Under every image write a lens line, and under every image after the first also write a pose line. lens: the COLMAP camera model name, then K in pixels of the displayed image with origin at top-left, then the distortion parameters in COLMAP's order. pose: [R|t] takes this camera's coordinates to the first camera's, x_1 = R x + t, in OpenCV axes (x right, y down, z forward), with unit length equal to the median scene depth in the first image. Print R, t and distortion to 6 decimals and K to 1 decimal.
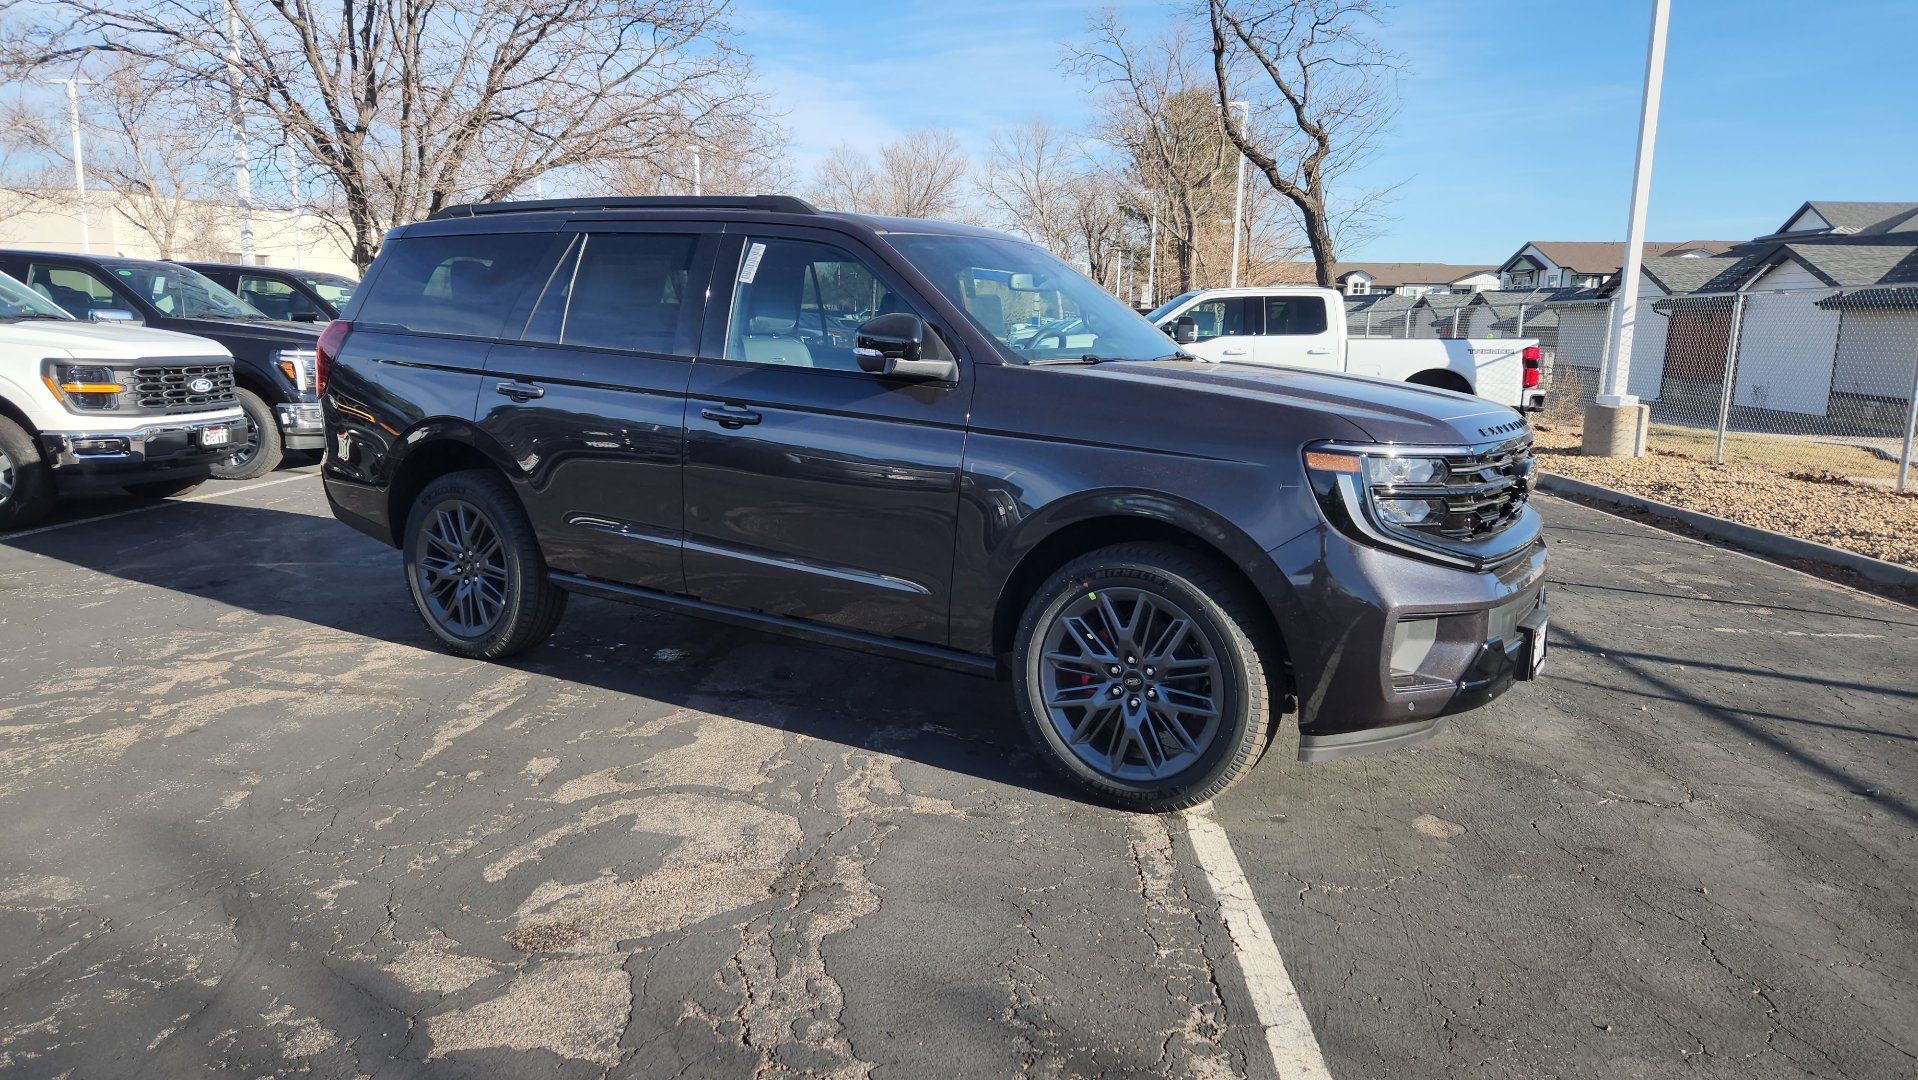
lens RADIAL K [[1253.1, 0, 960.2], [0, 1253.1, 518.4], [0, 0, 1]] dist [0.074495, -0.058639]
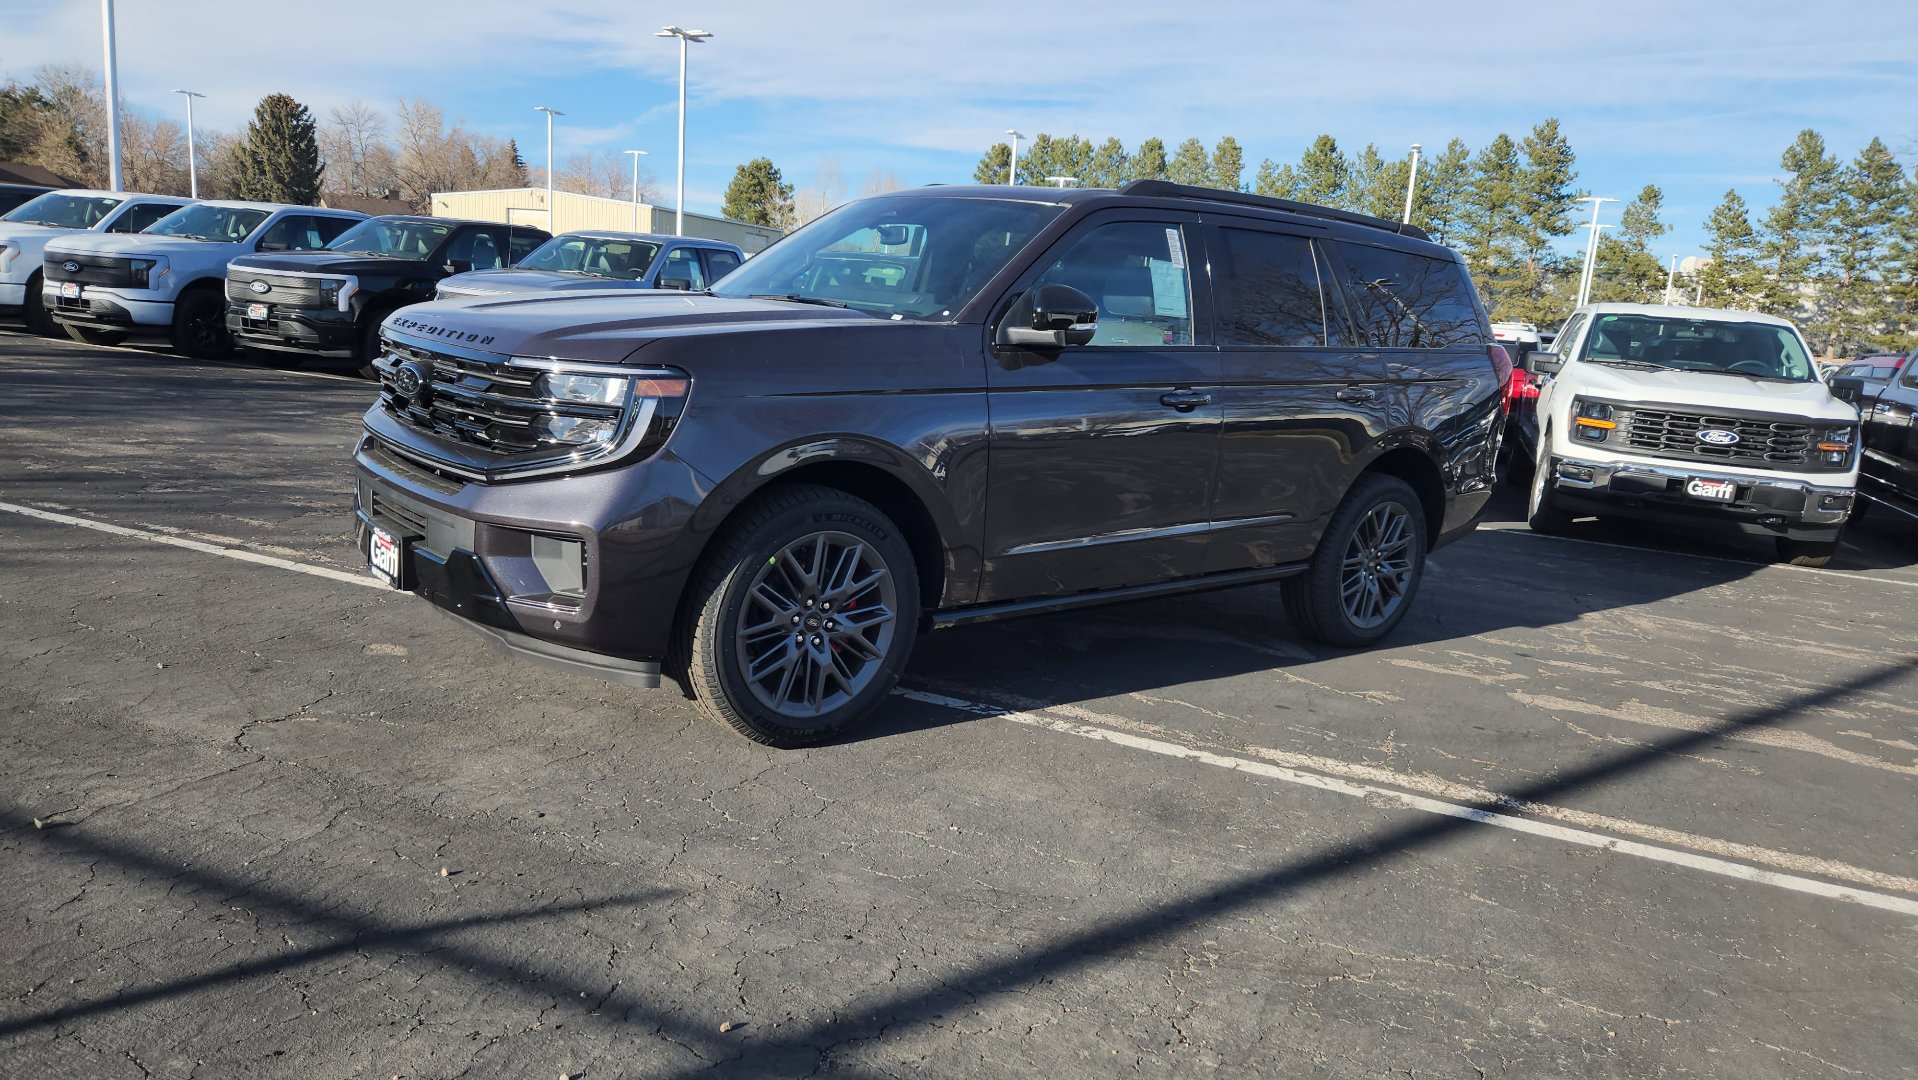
lens RADIAL K [[1305.8, 0, 939.5], [0, 1305.8, 547.2], [0, 0, 1]] dist [0.074700, -0.060059]
pose [[-0.324673, 0.122039, -0.937920, 1.118211], [-0.229657, 0.951793, 0.203343, -0.182537], [0.917521, 0.281420, -0.280994, 1.477346]]
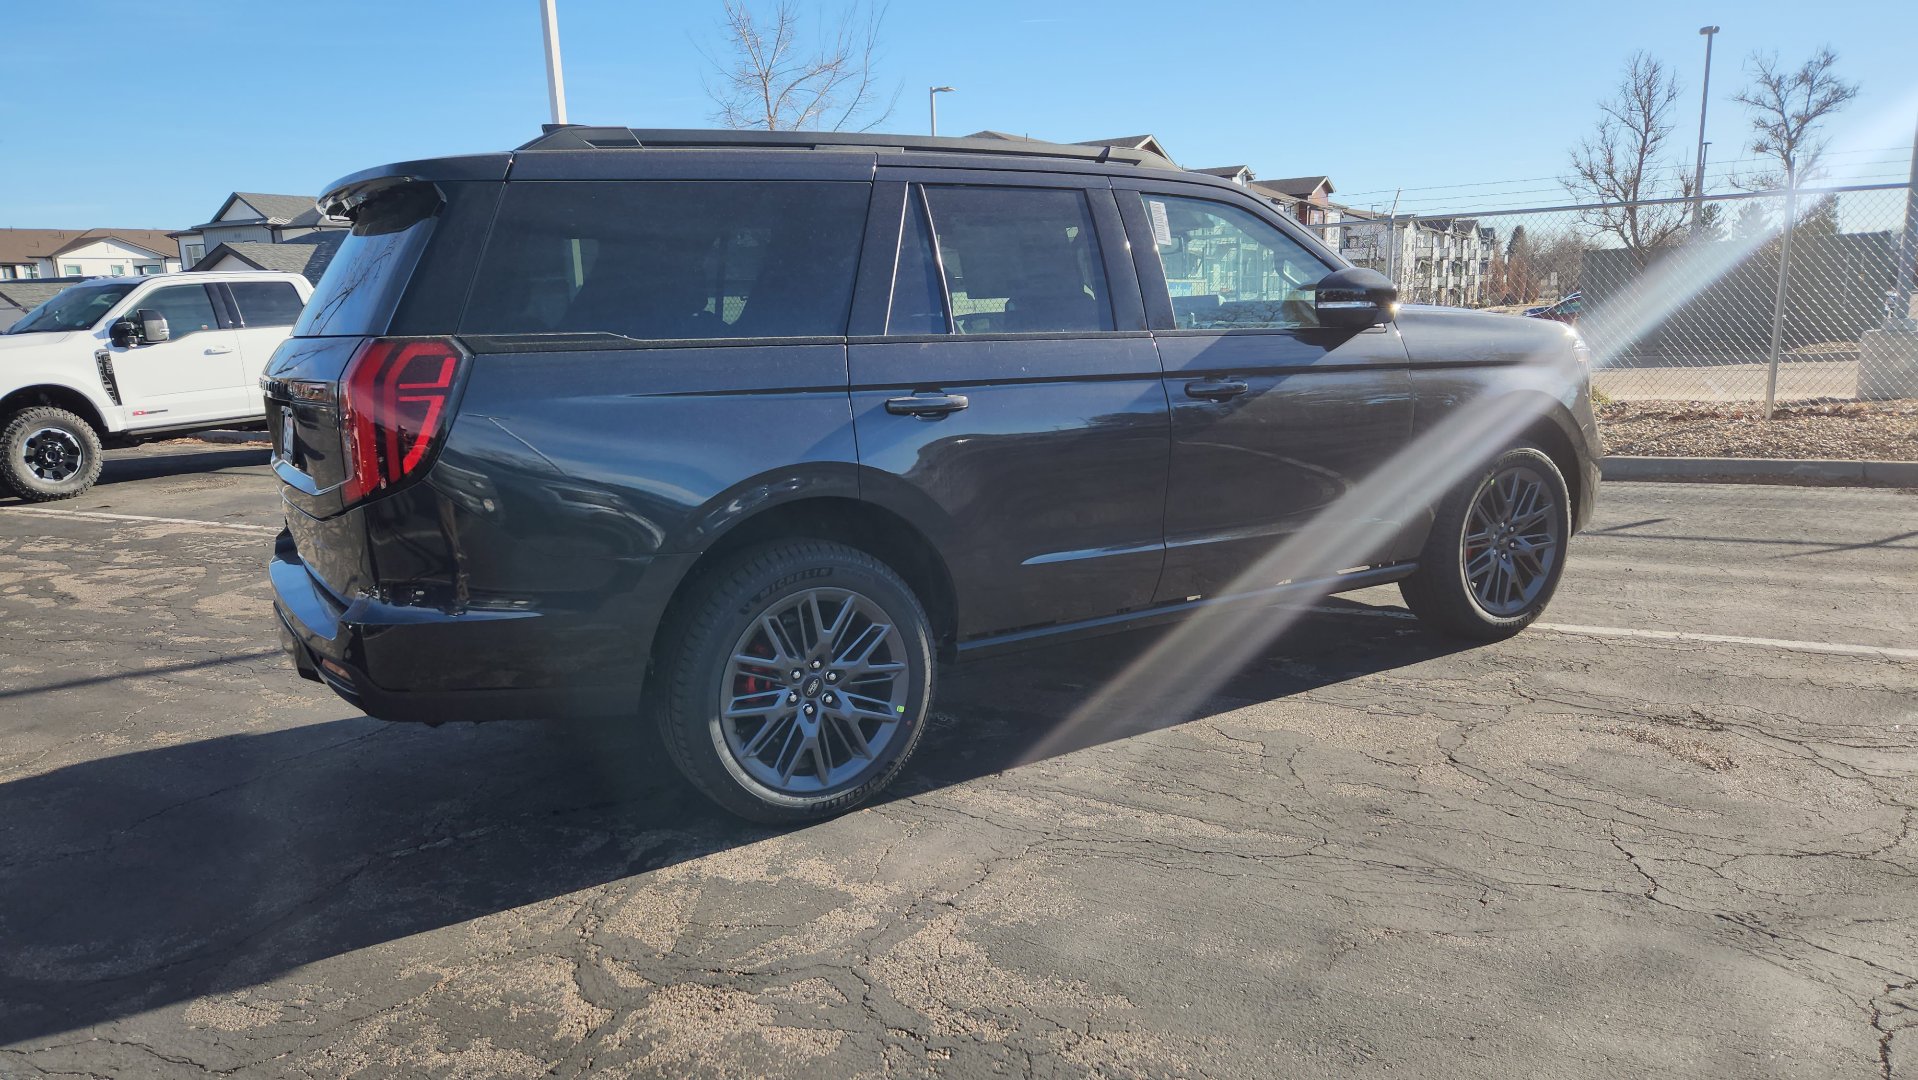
lens RADIAL K [[1240.7, 0, 904.2], [0, 1240.7, 545.9], [0, 0, 1]] dist [0.070104, -0.054320]
pose [[0.470281, -0.212052, 0.856662, -1.060641], [0.185271, 0.972794, 0.139091, -0.135087], [-0.862850, 0.093303, 0.496773, 0.730096]]
